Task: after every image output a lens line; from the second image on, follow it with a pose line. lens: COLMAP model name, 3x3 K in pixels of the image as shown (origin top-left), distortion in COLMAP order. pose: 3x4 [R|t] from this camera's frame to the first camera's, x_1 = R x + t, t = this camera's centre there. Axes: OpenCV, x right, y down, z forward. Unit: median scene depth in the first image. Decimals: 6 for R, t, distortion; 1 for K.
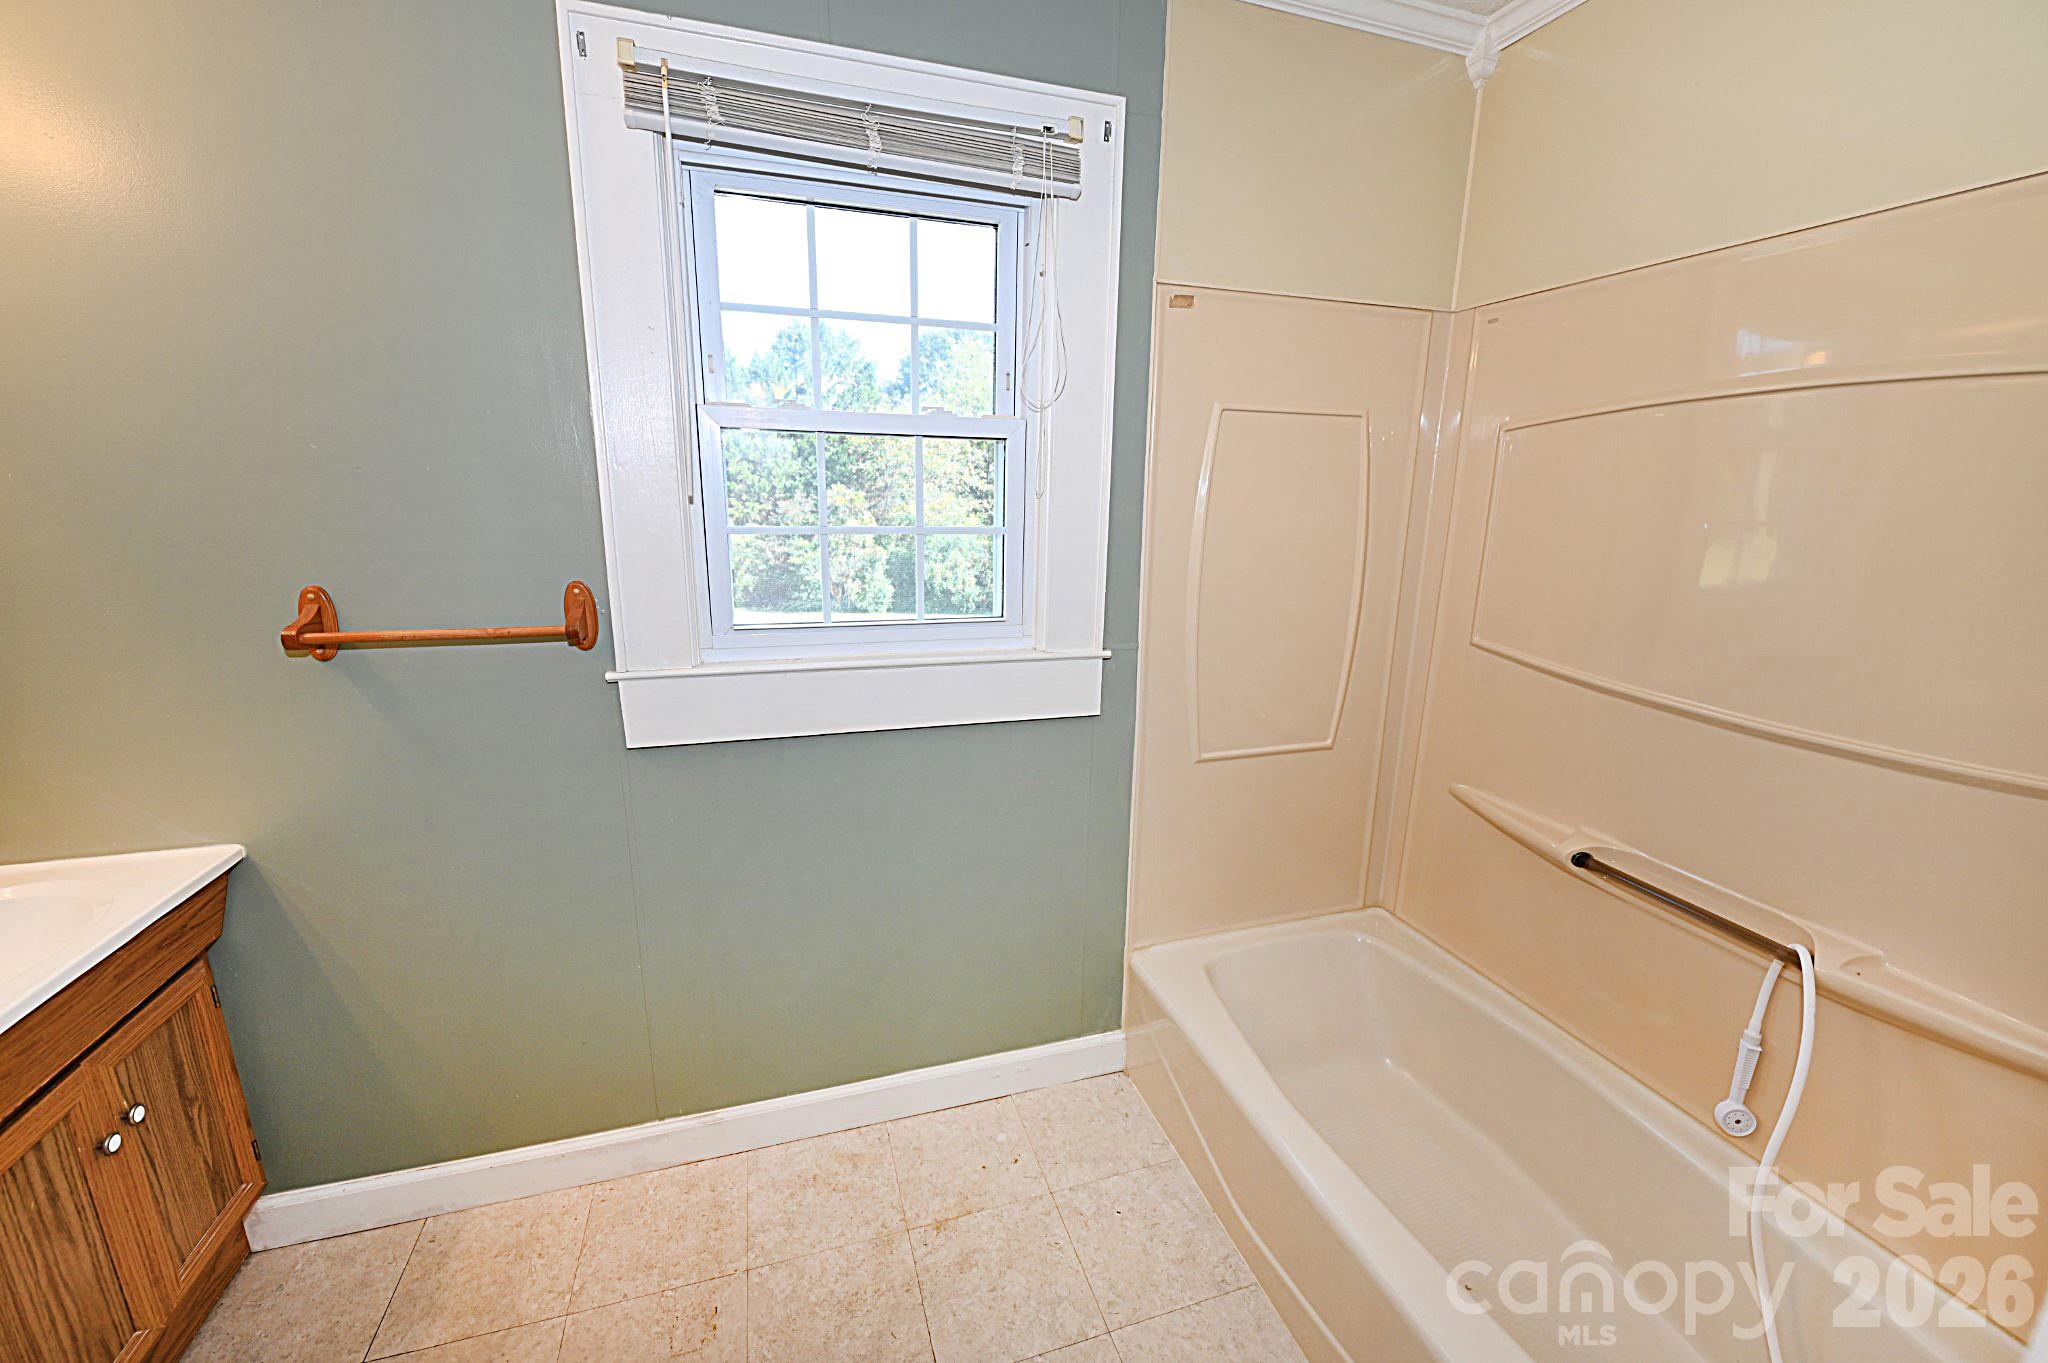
lens RADIAL K [[810.6, 0, 1030.3], [0, 810.6, 682.1], [0, 0, 1]] dist [-0.006712, -0.000135]
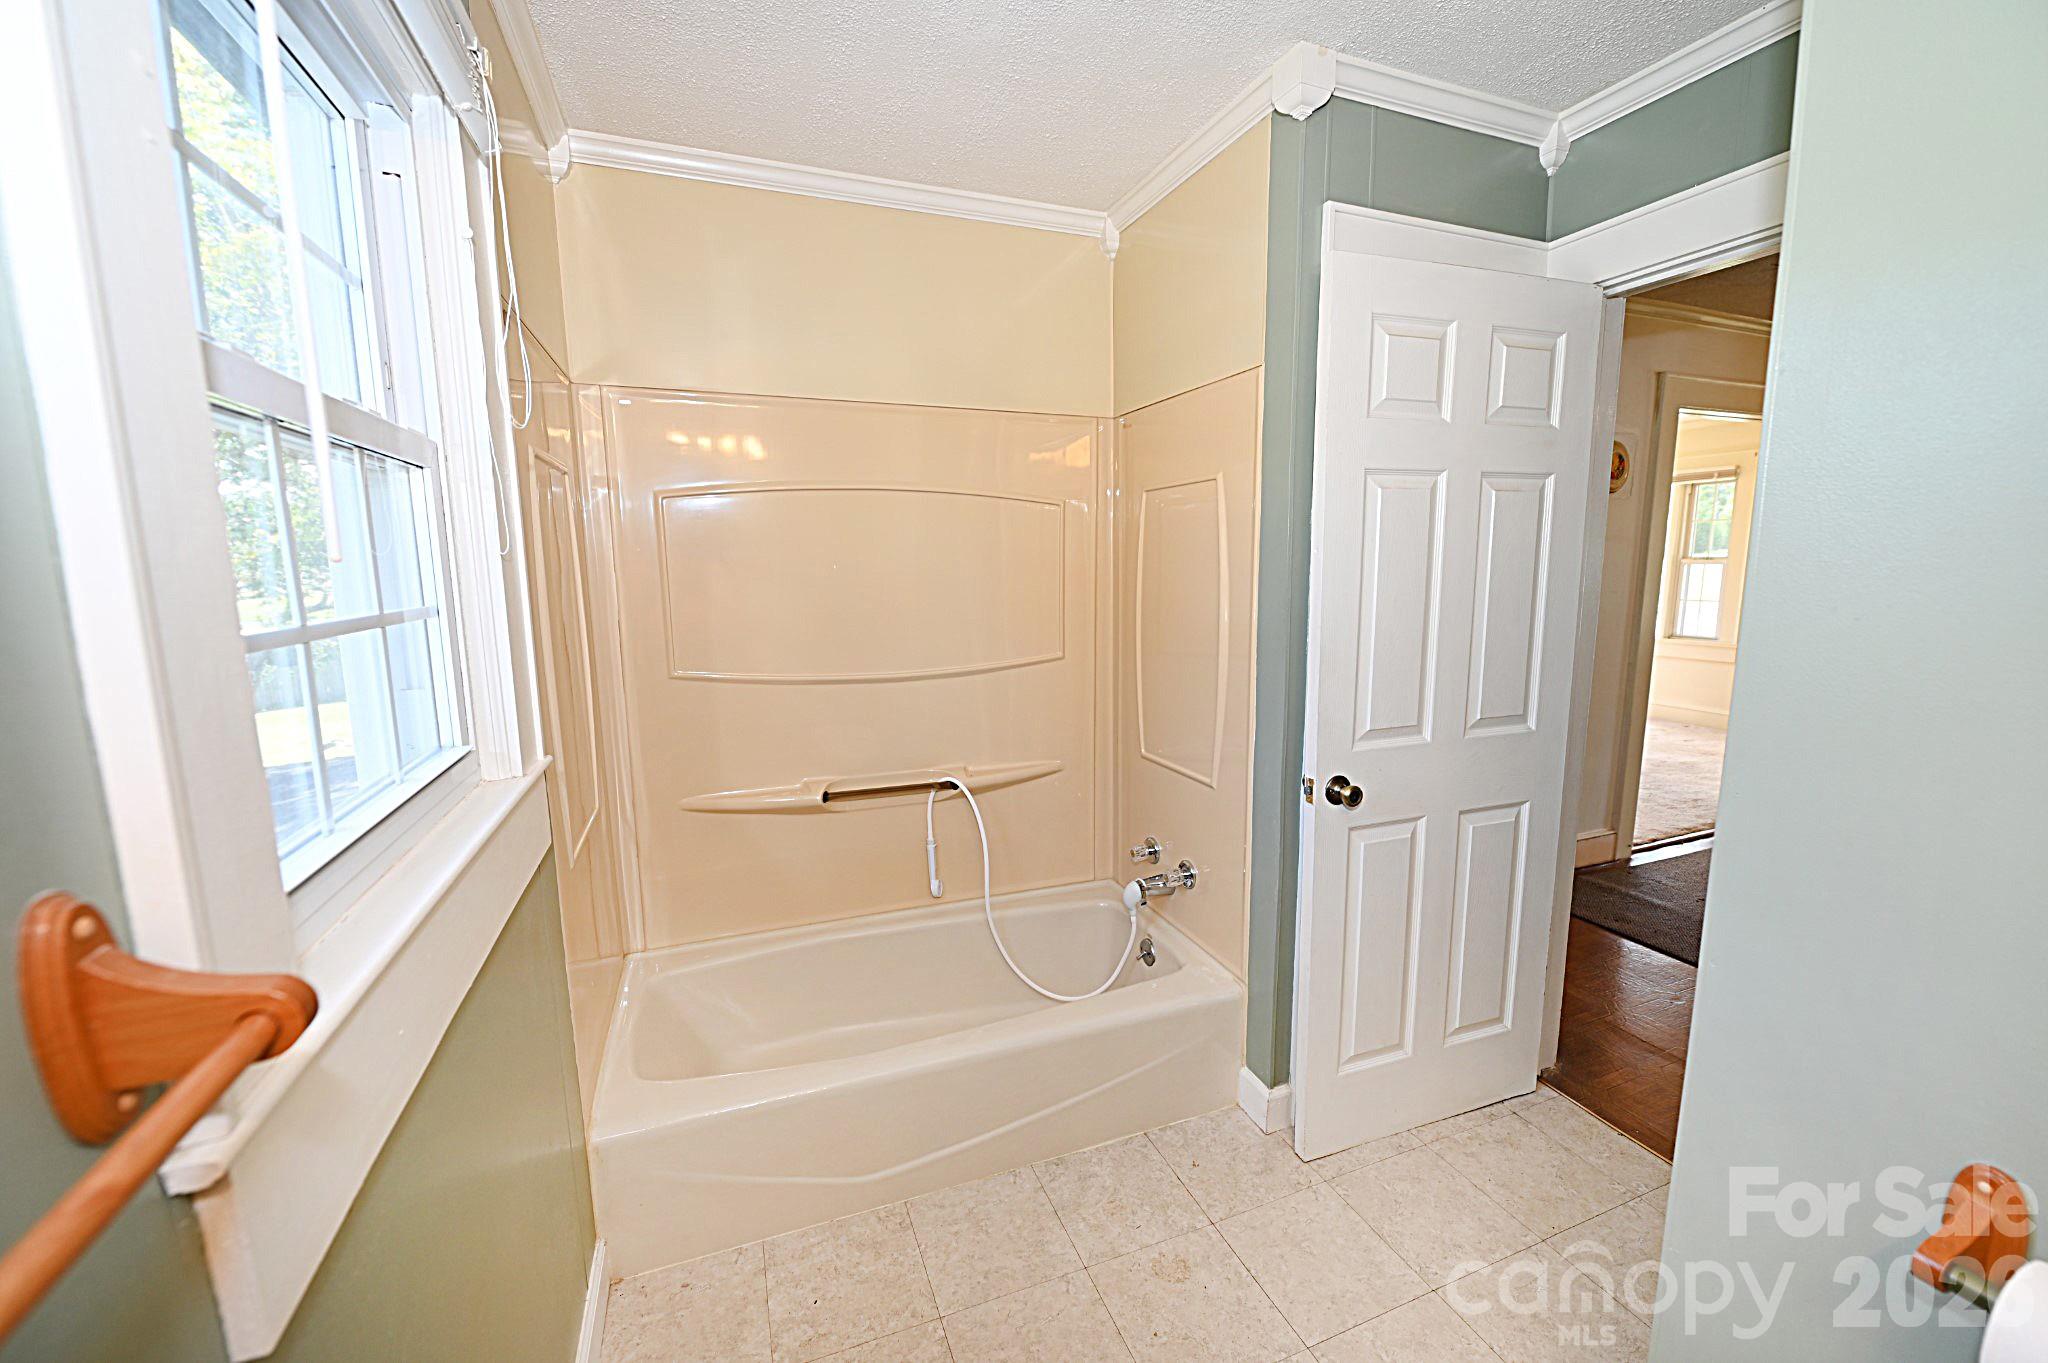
lens RADIAL K [[810.6, 0, 1020.2], [0, 810.6, 679.4], [0, 0, 1]] dist [-0.006712, -0.000135]
pose [[-0.047823, -0.162690, 0.985518, -0.758468], [0.232140, 0.957821, 0.169383, -0.153882], [-0.971506, 0.236879, -0.008039, 0.642031]]
